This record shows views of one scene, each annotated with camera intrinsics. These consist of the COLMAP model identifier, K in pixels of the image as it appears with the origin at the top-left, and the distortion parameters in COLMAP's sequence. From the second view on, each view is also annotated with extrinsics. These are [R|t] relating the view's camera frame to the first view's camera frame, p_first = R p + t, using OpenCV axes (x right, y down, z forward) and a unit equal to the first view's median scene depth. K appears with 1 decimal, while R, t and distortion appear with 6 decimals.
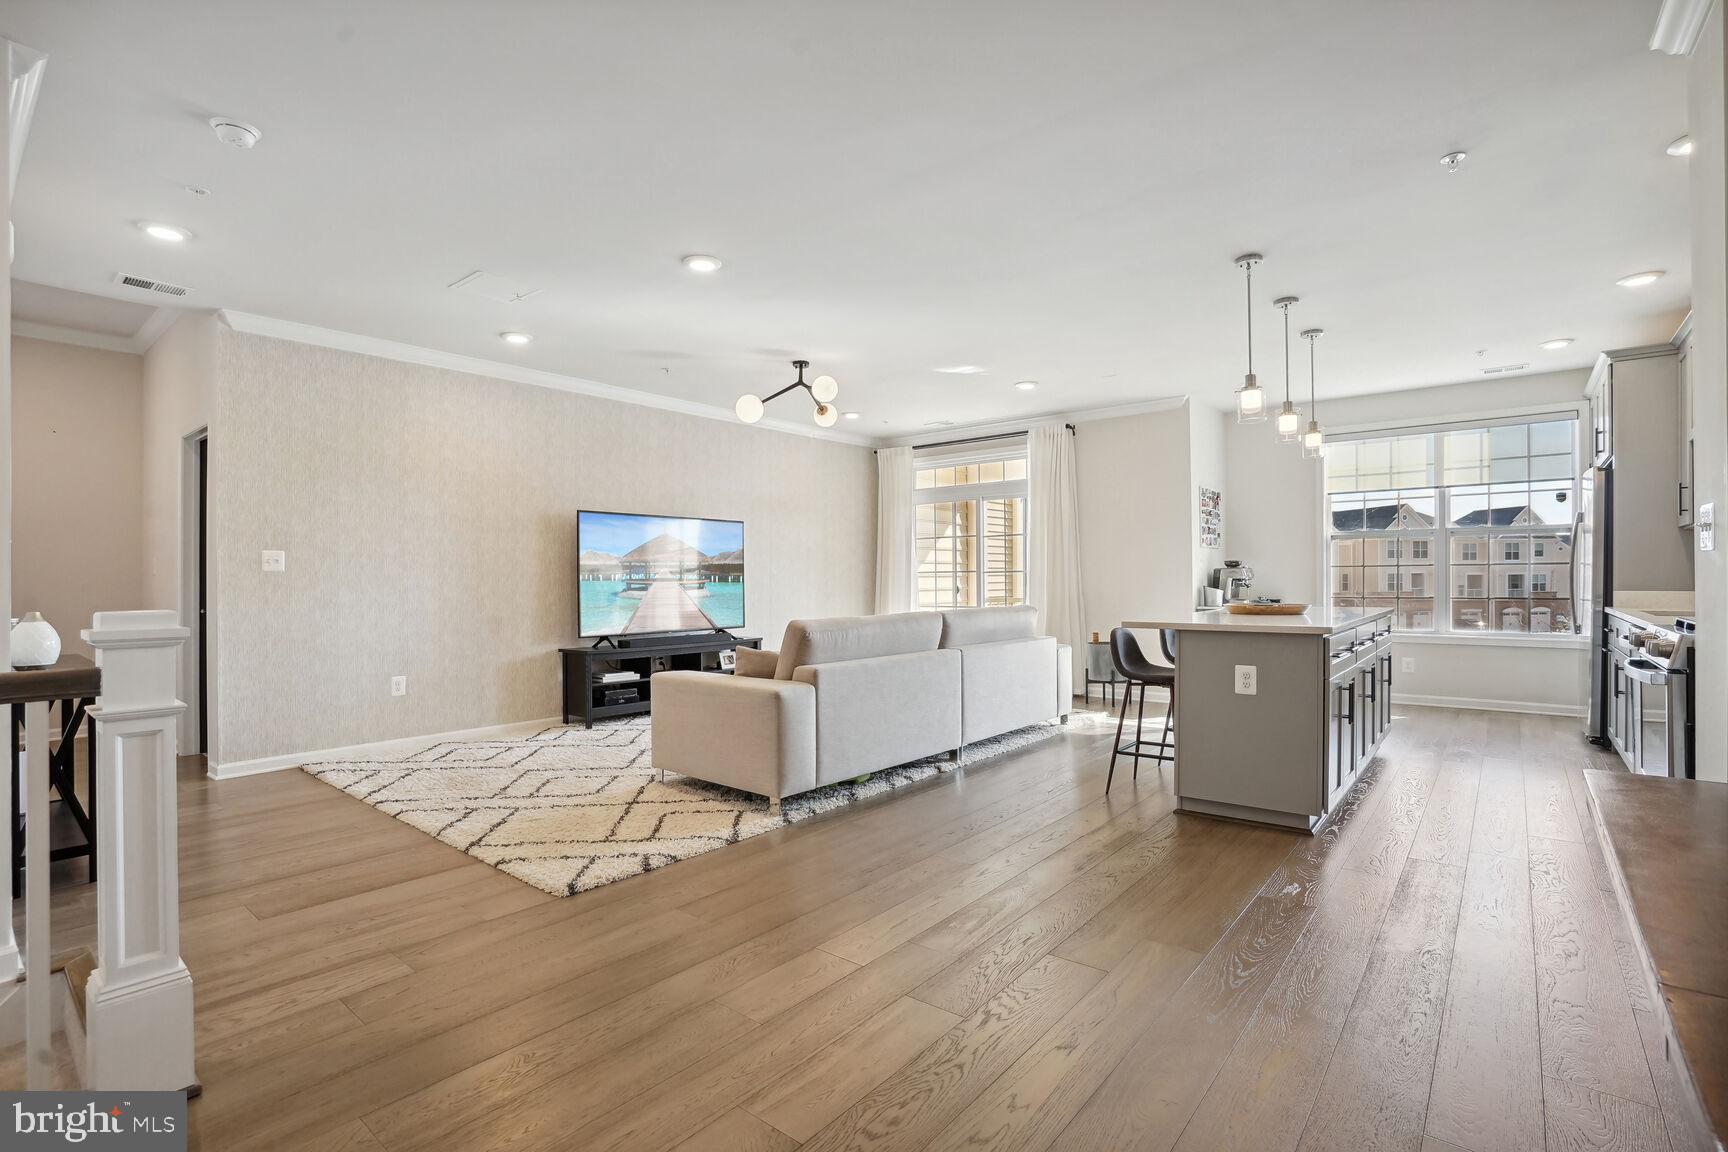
lens RADIAL K [[766.8, 0, 859.4], [0, 766.8, 582.1], [0, 0, 1]] dist [-0.047222, 0.000092]
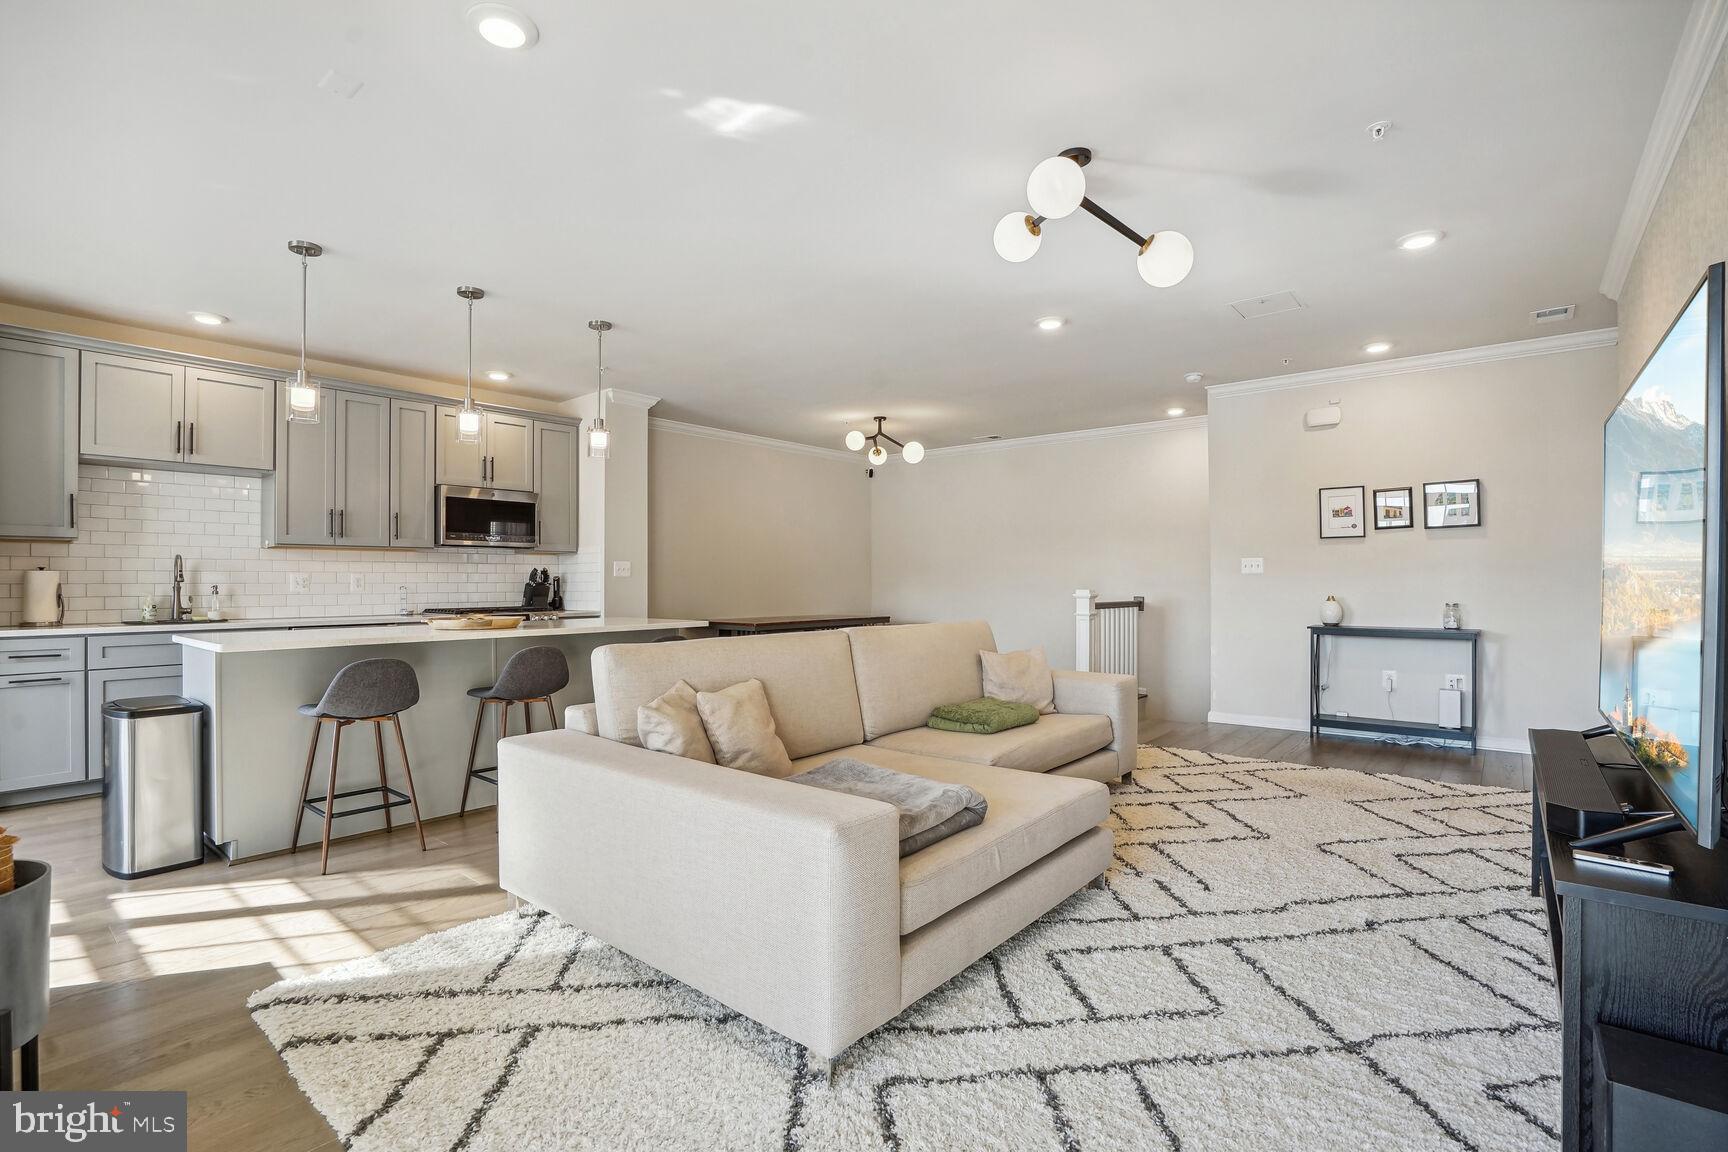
lens RADIAL K [[814.0, 0, 859.9], [0, 814.0, 578.8], [0, 0, 1]] dist [-0.059003, 0.023011]
pose [[-0.999949, 0.009731, -0.002703, 0.064266], [0.009744, 0.999941, -0.004807, -0.005412], [0.002656, -0.004833, -0.999985, 1.415542]]
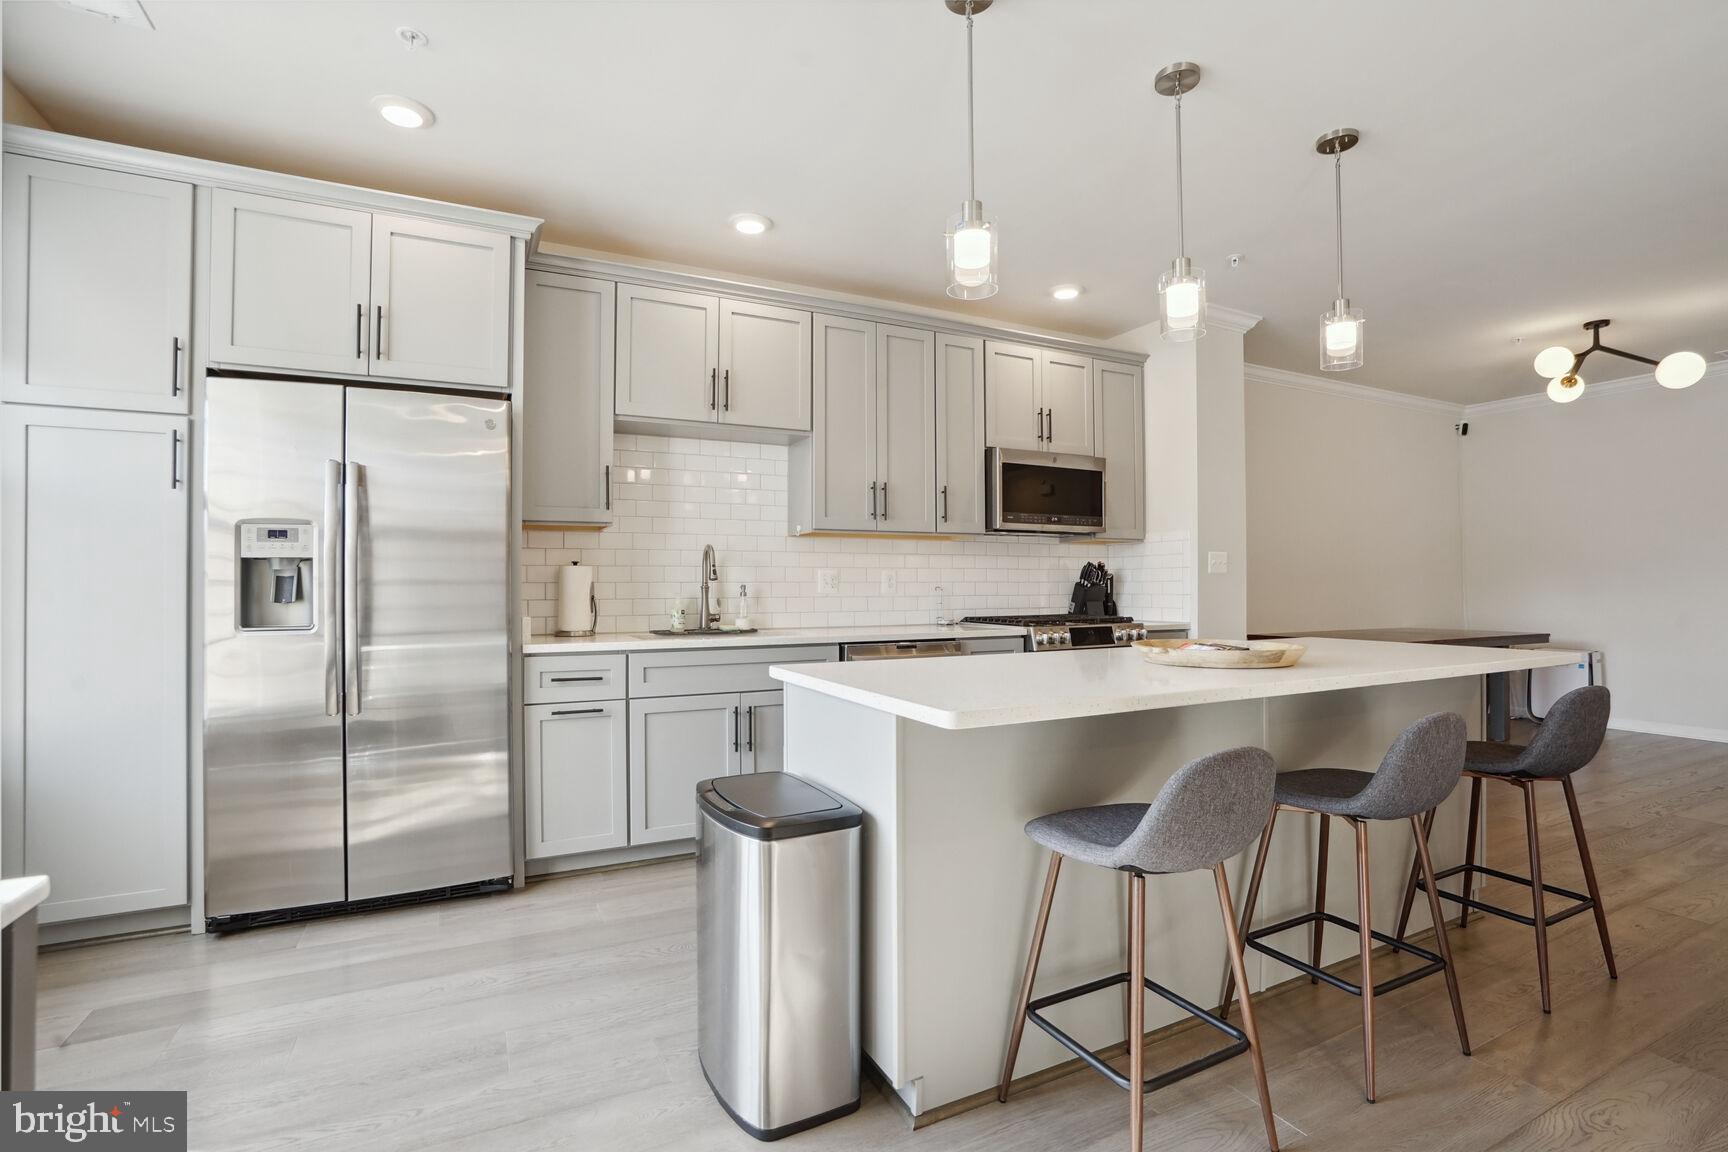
lens RADIAL K [[814.0, 0, 859.9], [0, 814.0, 578.8], [0, 0, 1]] dist [-0.059003, 0.023011]
pose [[-0.915181, 0.008896, 0.402944, 0.393691], [0.006578, 0.999953, -0.007136, -0.008786], [-0.402988, -0.003880, -0.915197, 1.144519]]
